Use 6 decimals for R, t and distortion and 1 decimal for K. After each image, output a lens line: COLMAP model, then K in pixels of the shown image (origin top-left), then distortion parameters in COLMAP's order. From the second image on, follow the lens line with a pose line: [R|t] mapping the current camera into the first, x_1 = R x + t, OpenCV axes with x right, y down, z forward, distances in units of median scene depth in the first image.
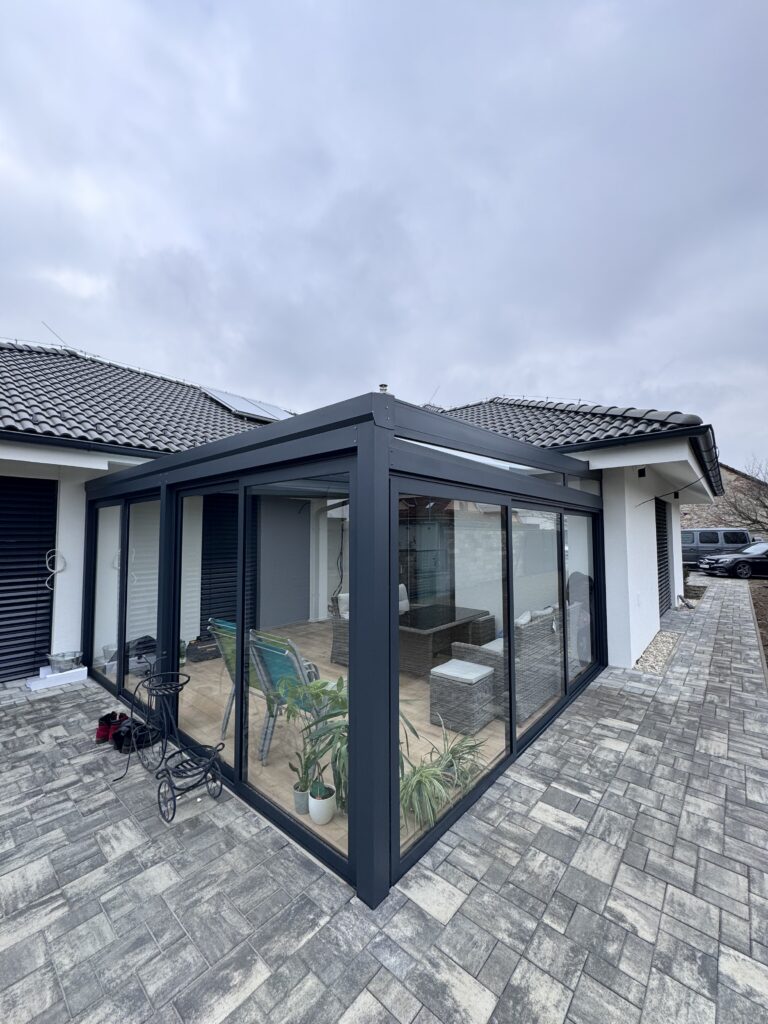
lens RADIAL K [[407.1, 0, 384.0], [0, 407.1, 512.0], [0, 0, 1]] dist [-0.001470, -0.000040]
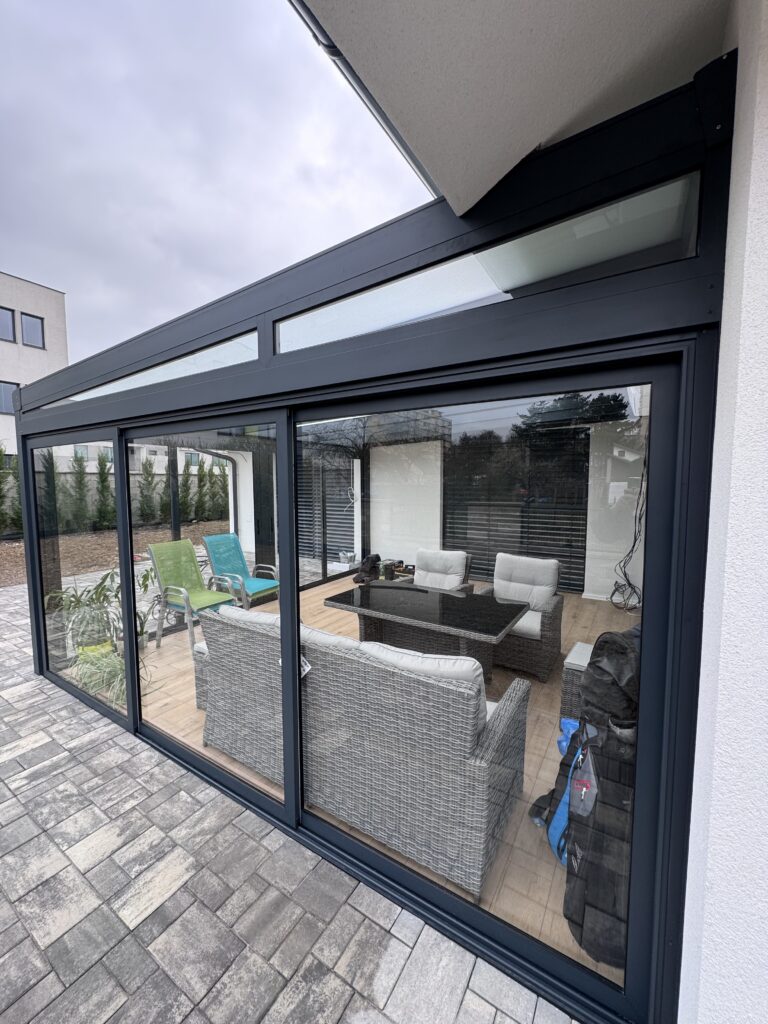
lens RADIAL K [[407.1, 0, 384.0], [0, 407.1, 512.0], [0, 0, 1]] dist [-0.001470, -0.000040]
pose [[0.145054, 0.076940, -0.986428, 1.203986], [0.058206, 0.994582, 0.086135, 0.092189], [0.987710, -0.069910, 0.139790, 1.420016]]
